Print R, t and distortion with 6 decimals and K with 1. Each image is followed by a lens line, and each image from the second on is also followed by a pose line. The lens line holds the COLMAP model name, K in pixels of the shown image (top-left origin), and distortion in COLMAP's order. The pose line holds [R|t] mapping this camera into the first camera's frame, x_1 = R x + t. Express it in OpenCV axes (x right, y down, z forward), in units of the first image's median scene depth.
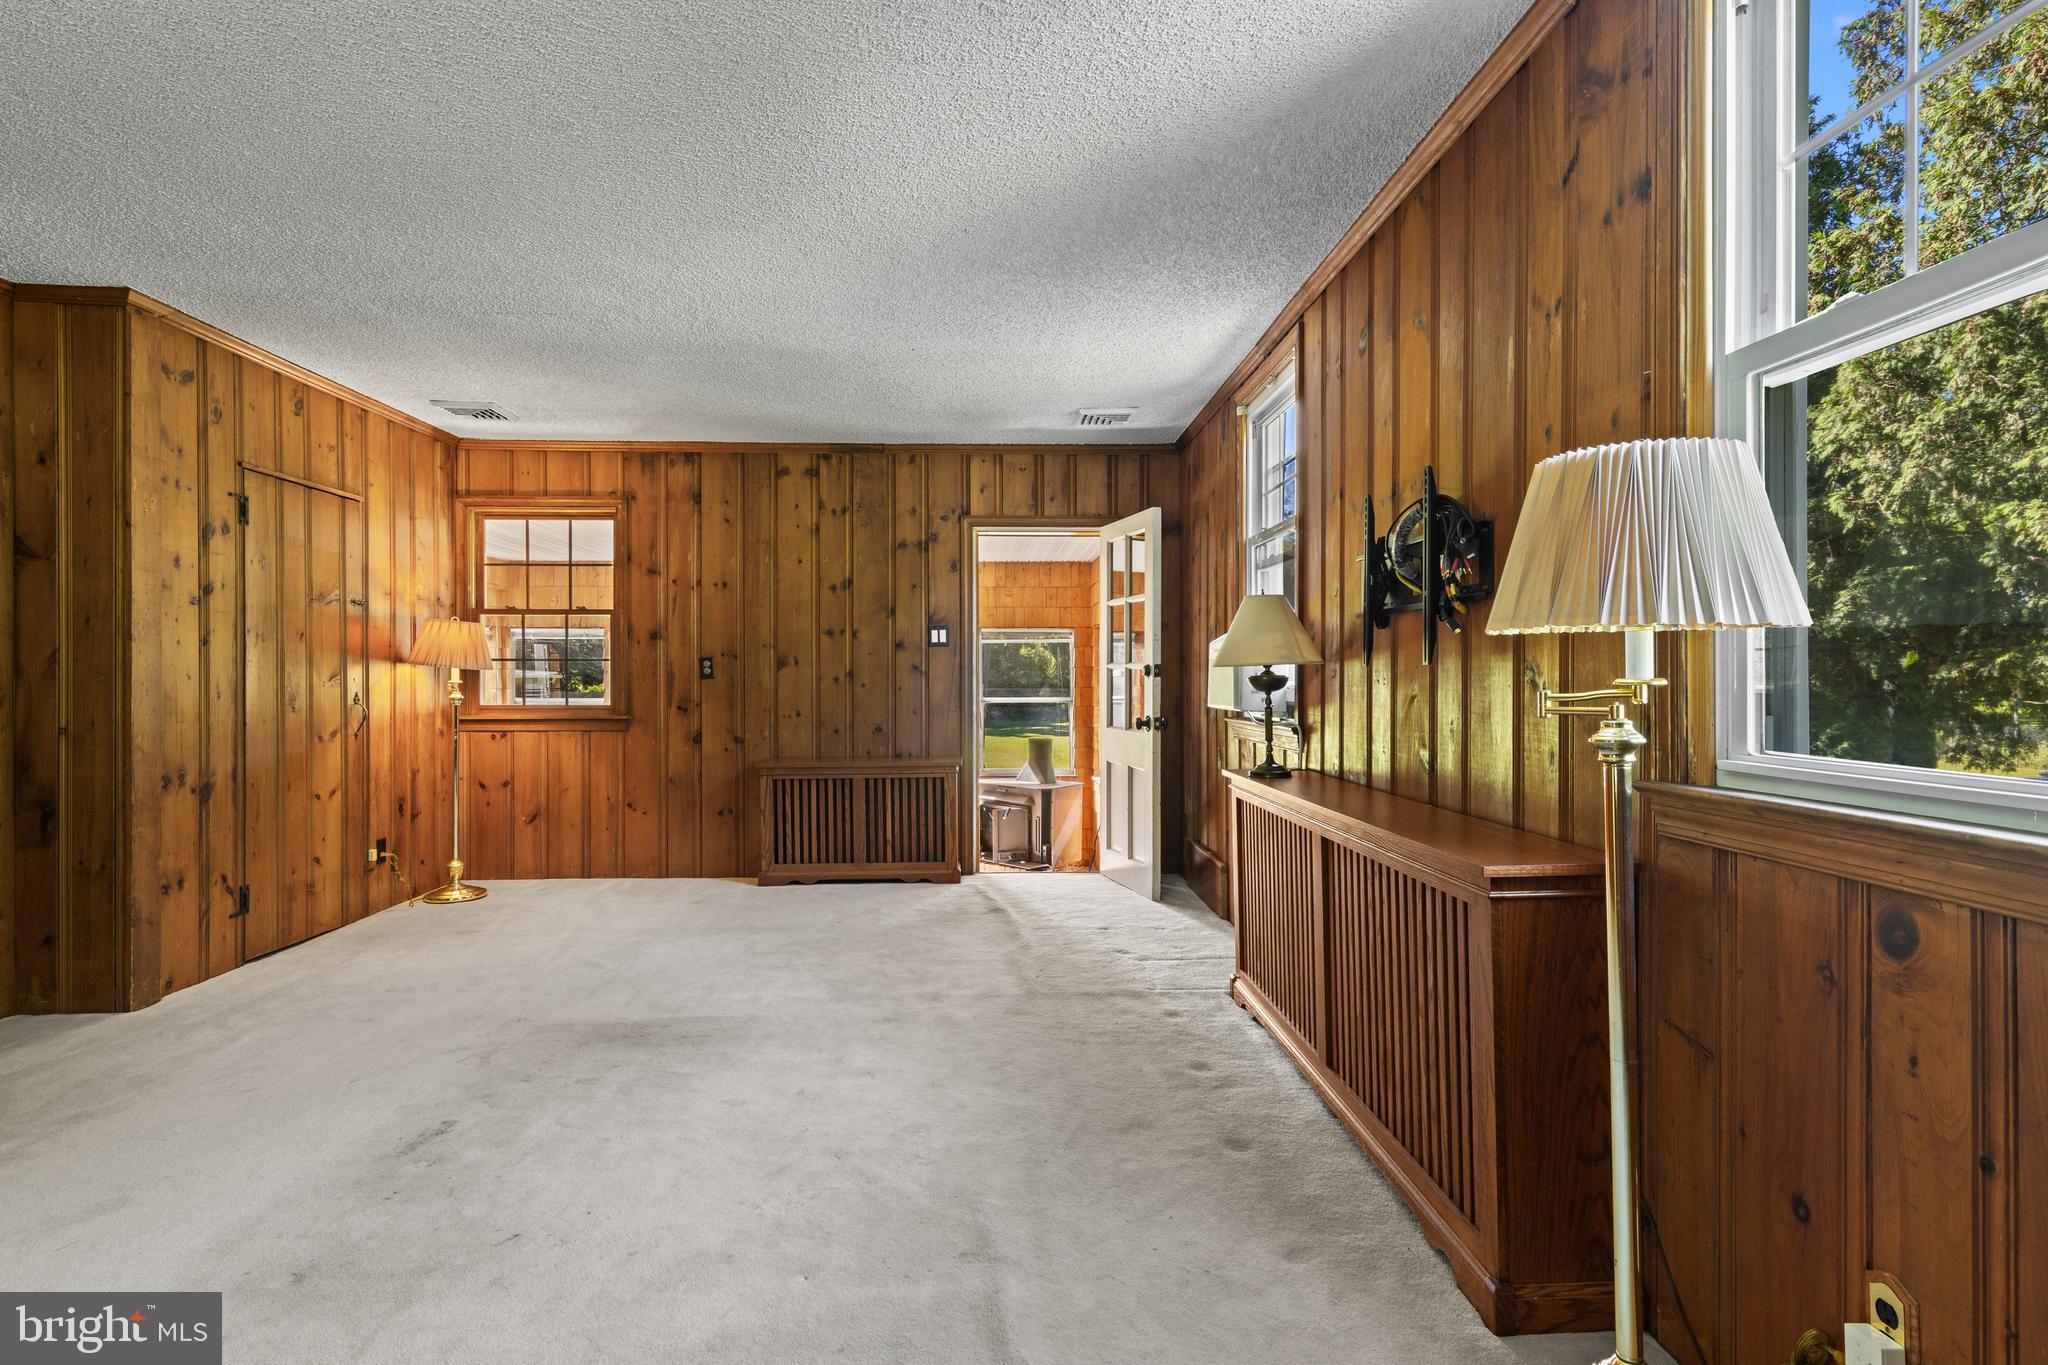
lens RADIAL K [[1055.1, 0, 1022.2], [0, 1055.1, 678.7], [0, 0, 1]] dist [0.012610, -0.004994]
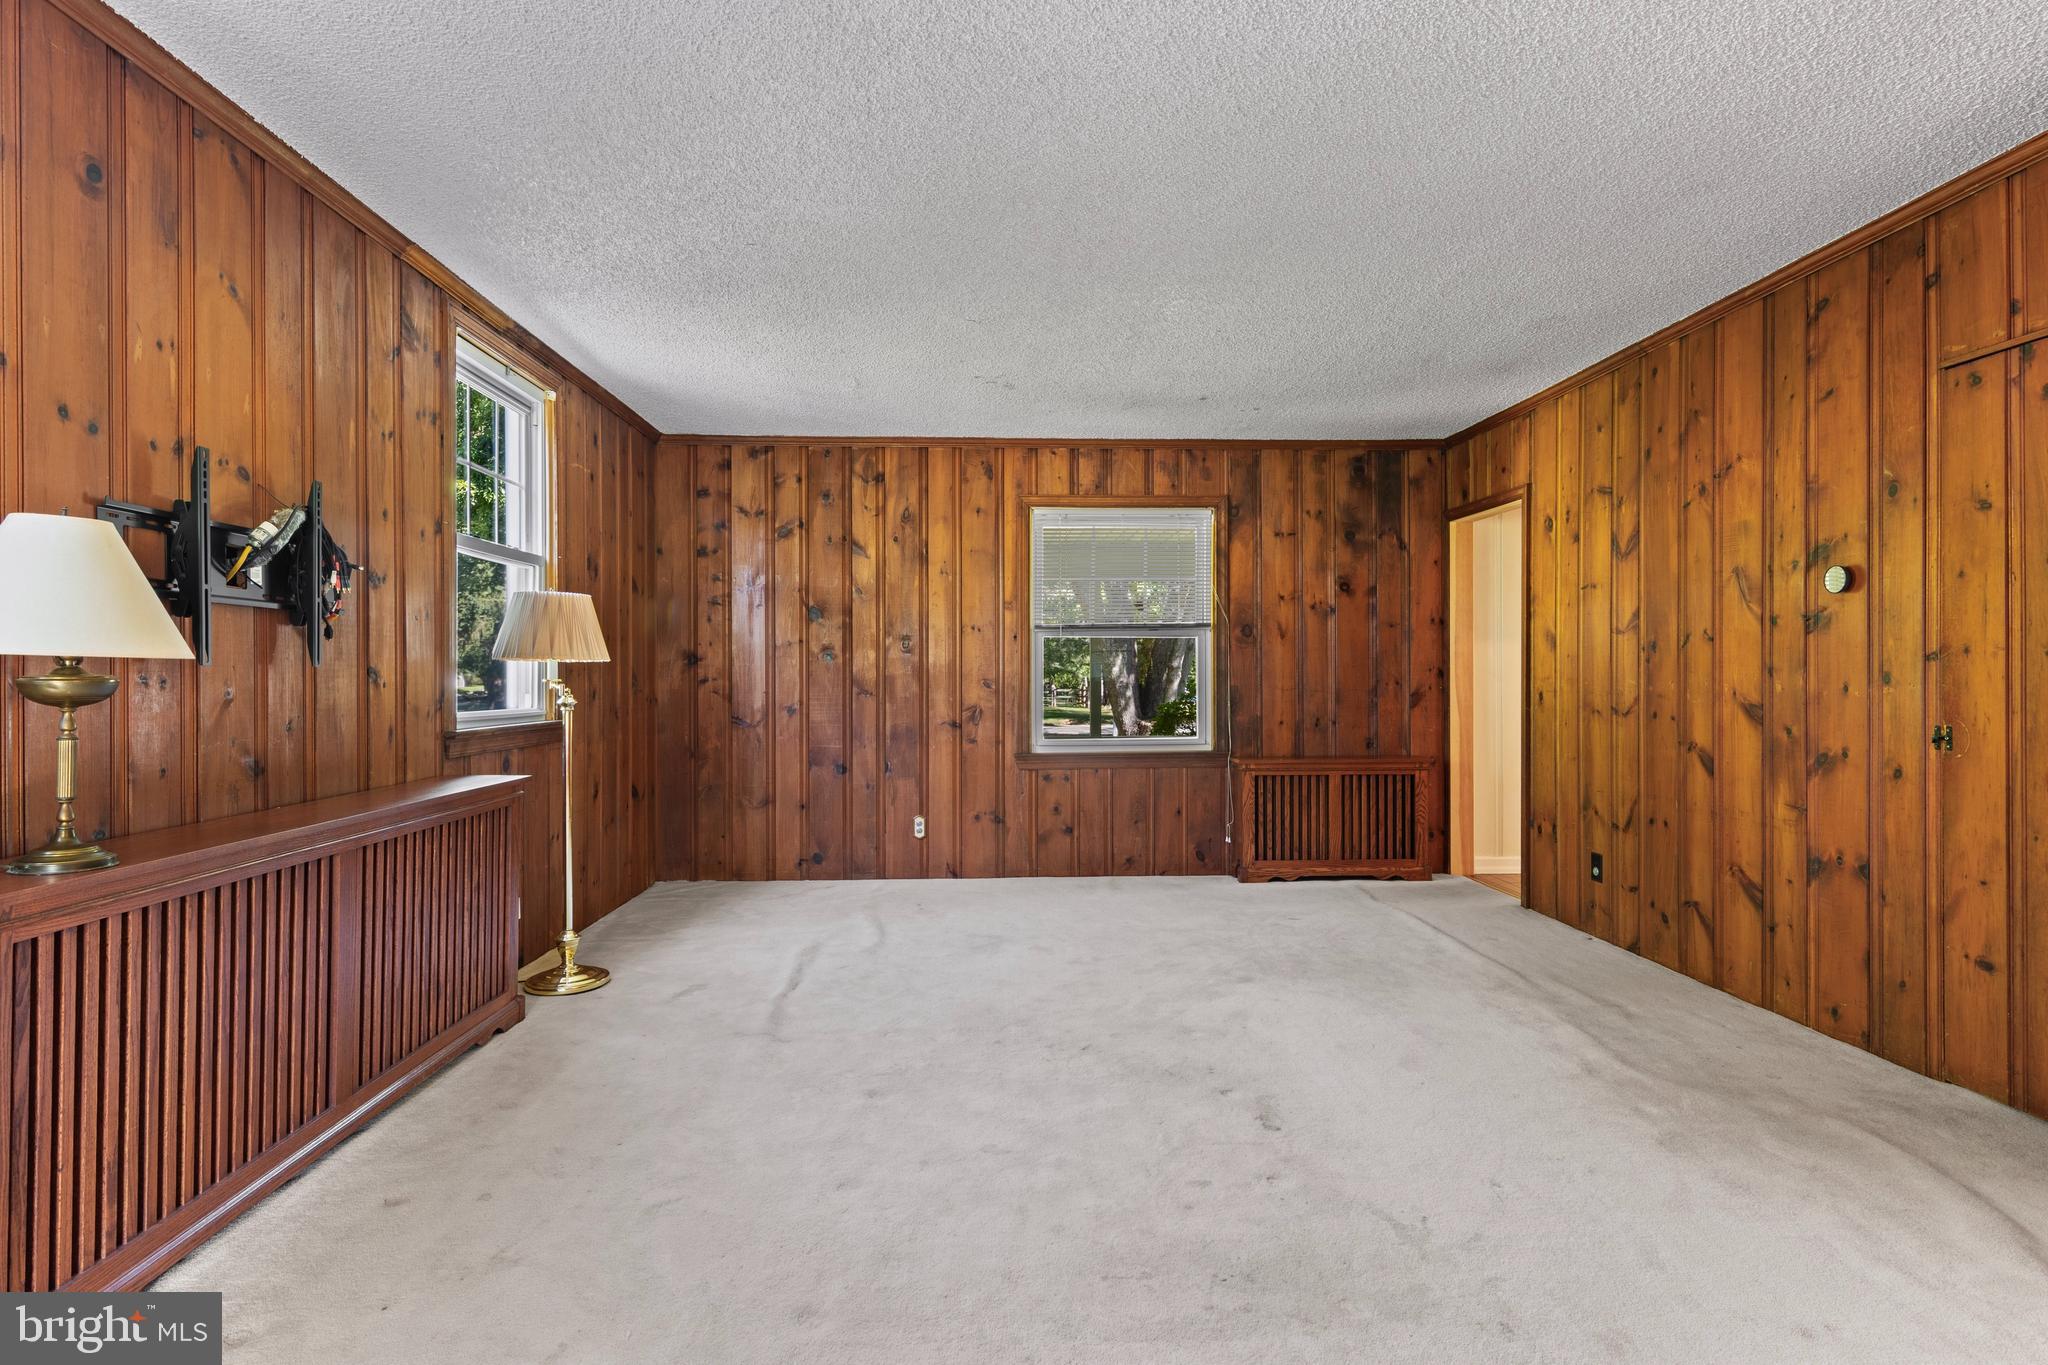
lens RADIAL K [[1055.1, 0, 1019.7], [0, 1055.1, 674.6], [0, 0, 1]] dist [0.012610, -0.004994]
pose [[-0.999965, 0.005852, -0.005967, -0.152095], [0.005856, 0.999983, -0.000719, -0.000310], [0.005963, -0.000754, -0.999982, 0.988537]]
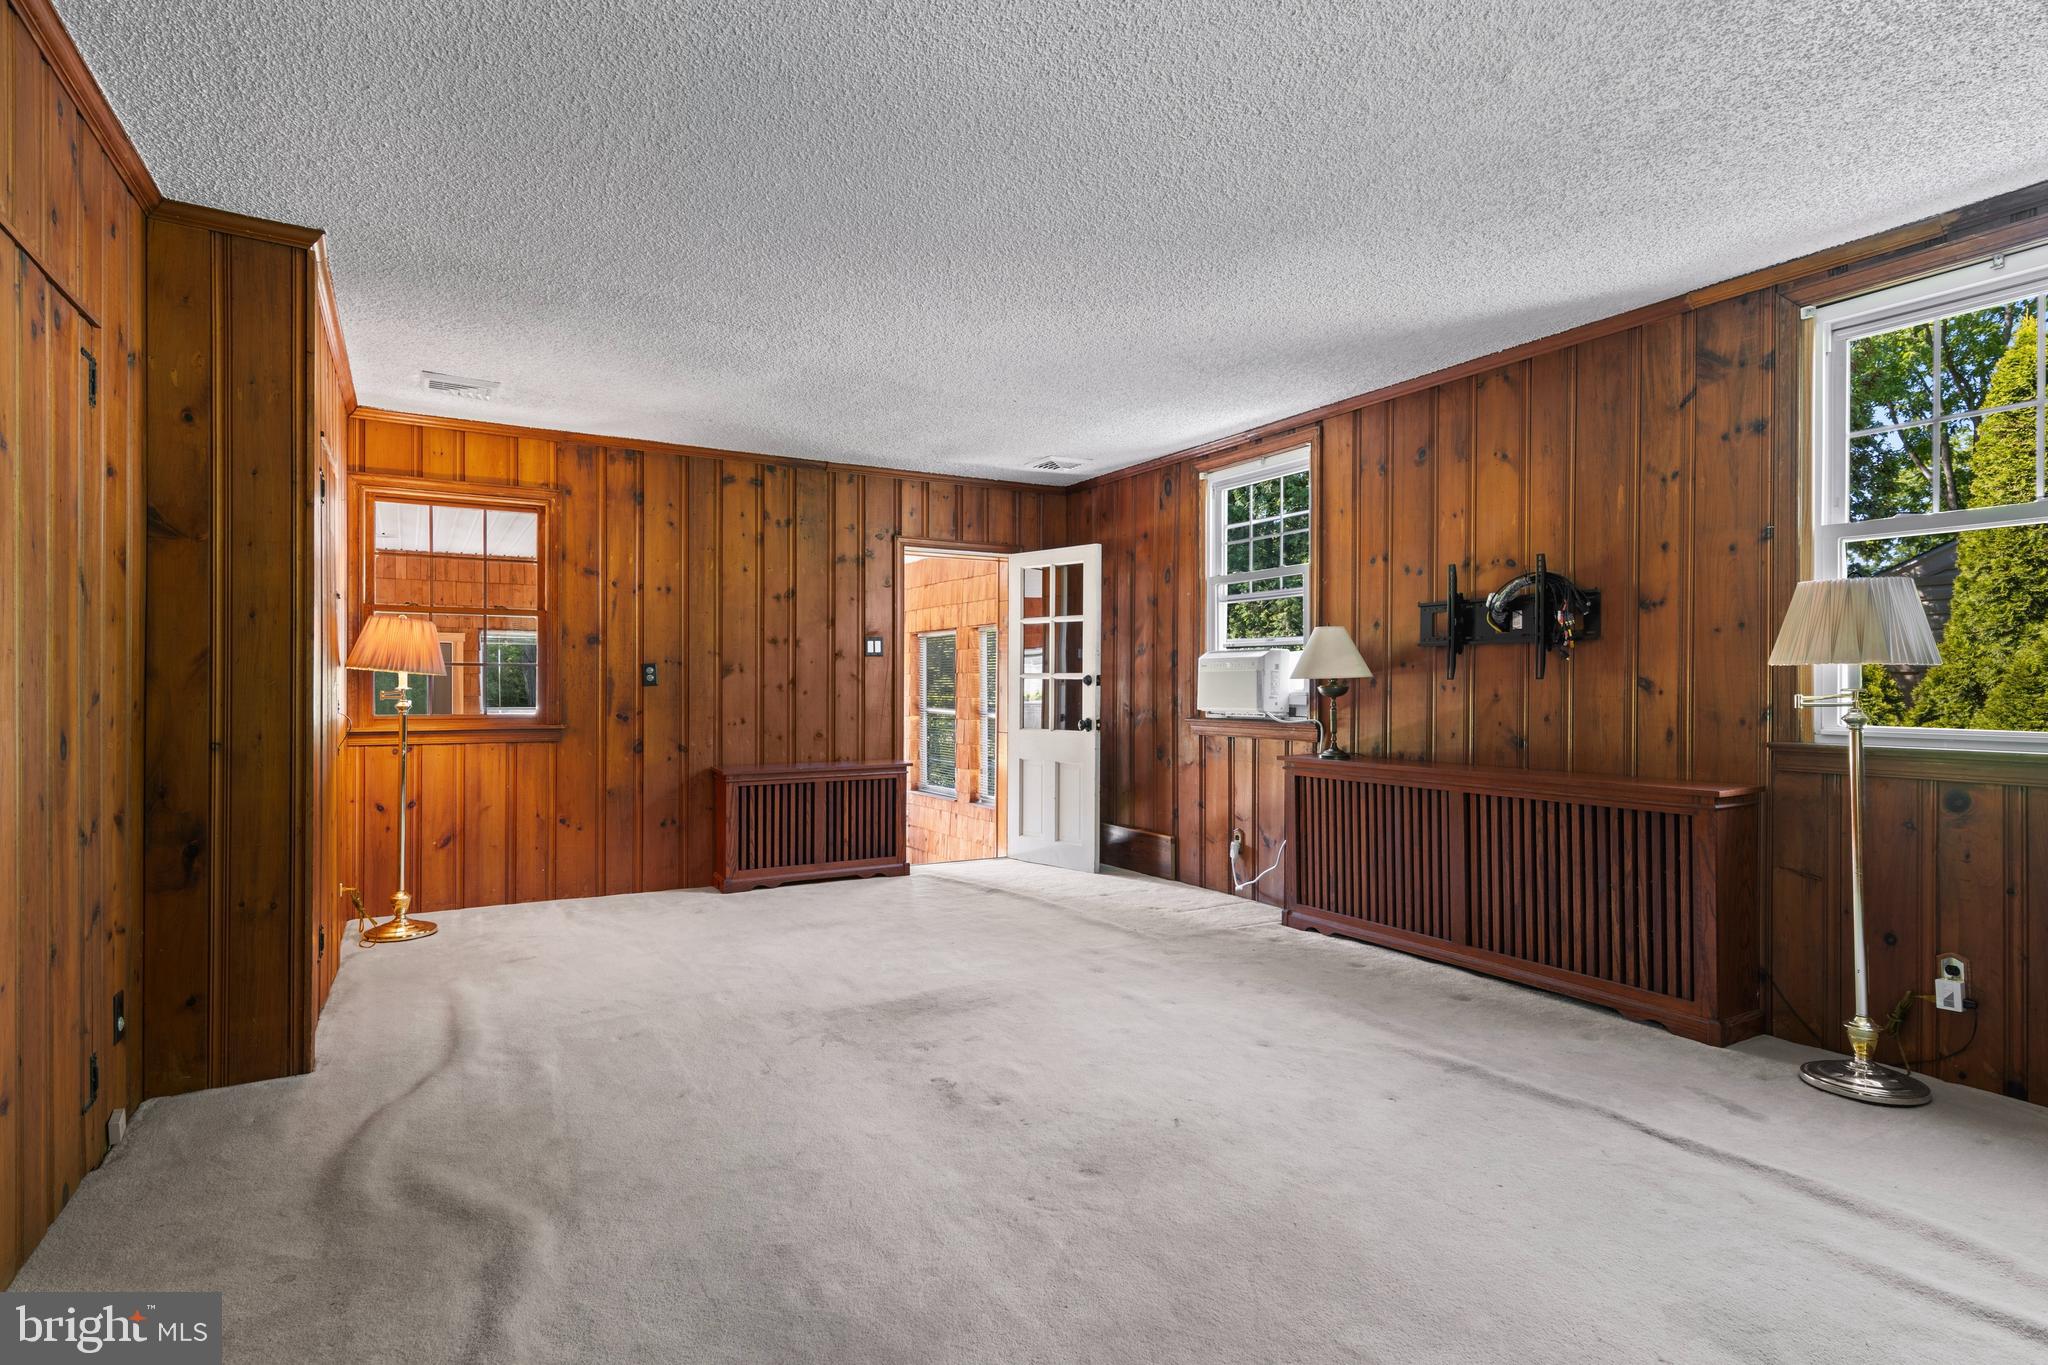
lens RADIAL K [[1055.1, 0, 1029.3], [0, 1055.1, 684.7], [0, 0, 1]] dist [0.012610, -0.004994]
pose [[0.884121, 0.004199, 0.467239, -0.491139], [-0.003126, 0.999990, -0.003072, 0.000975], [-0.467247, 0.001255, 0.884126, -0.019610]]
